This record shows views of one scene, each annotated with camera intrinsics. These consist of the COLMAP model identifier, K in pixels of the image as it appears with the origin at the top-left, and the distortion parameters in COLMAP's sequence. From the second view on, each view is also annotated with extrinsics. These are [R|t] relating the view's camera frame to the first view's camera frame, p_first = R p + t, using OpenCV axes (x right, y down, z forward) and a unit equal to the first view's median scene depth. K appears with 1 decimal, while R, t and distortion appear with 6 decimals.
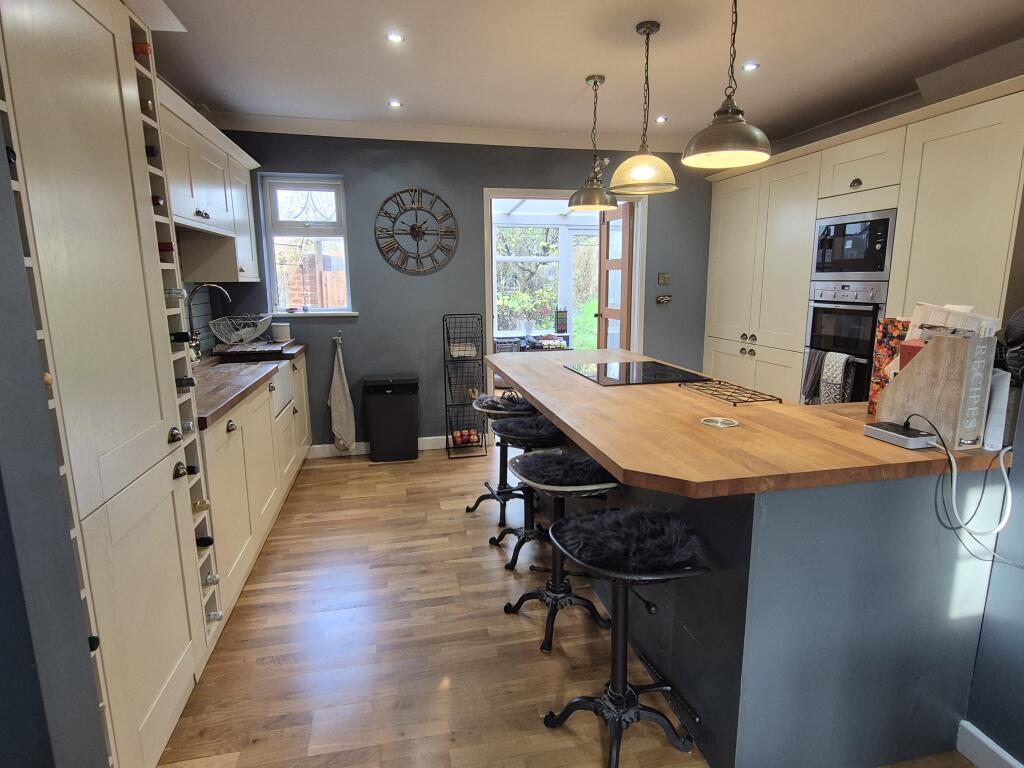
lens RADIAL K [[588.5, 0, 512.0], [0, 588.5, 384.0], [0, 0, 1]] dist [-0.001858, -0.002024]
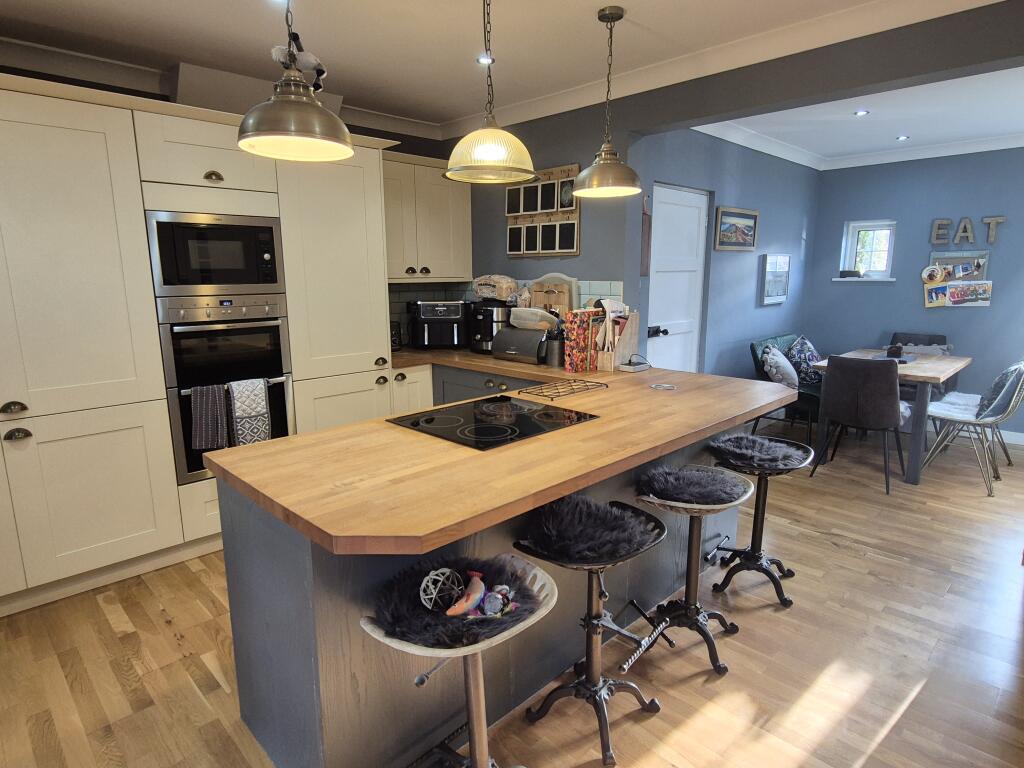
lens RADIAL K [[588.5, 0, 512.0], [0, 588.5, 384.0], [0, 0, 1]] dist [-0.001858, -0.002024]
pose [[-0.531630, -0.149513, 0.833676, -0.358888], [0.162197, 0.948107, 0.273467, -0.220694], [-0.831301, 0.280603, -0.479791, 1.112543]]
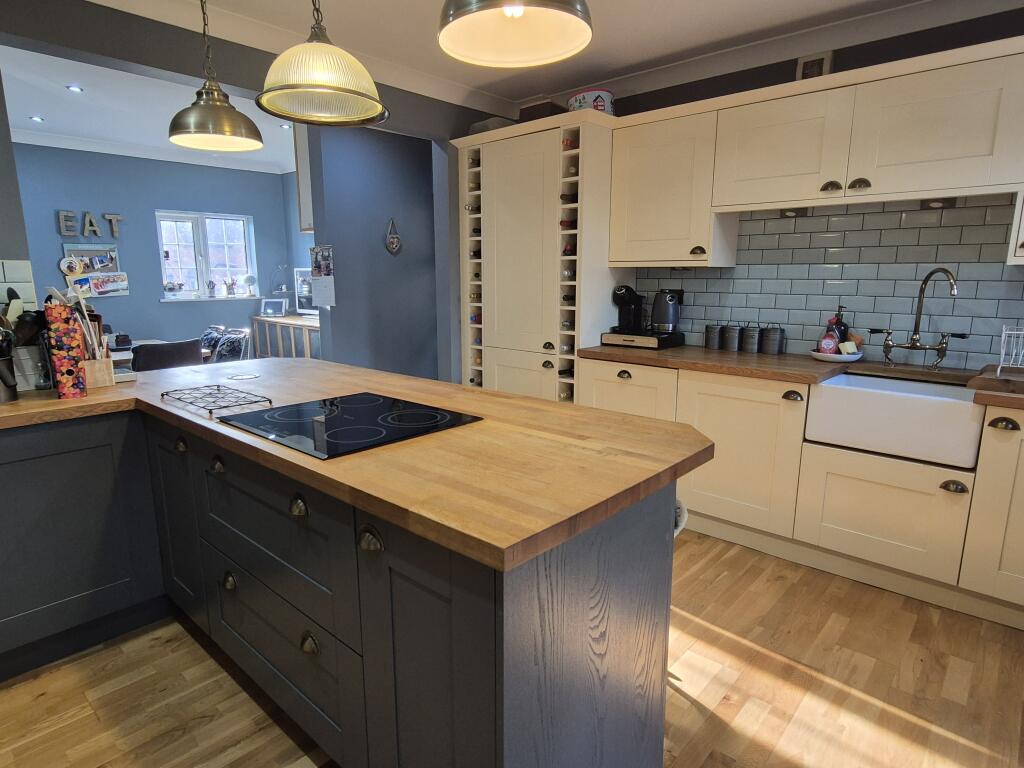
lens RADIAL K [[588.5, 0, 512.0], [0, 588.5, 384.0], [0, 0, 1]] dist [-0.001858, -0.002024]
pose [[-0.814355, 0.116981, -0.568455, 0.339073], [-0.096915, 0.938312, 0.331930, -0.224751], [0.572218, 0.325401, -0.752782, 1.284452]]
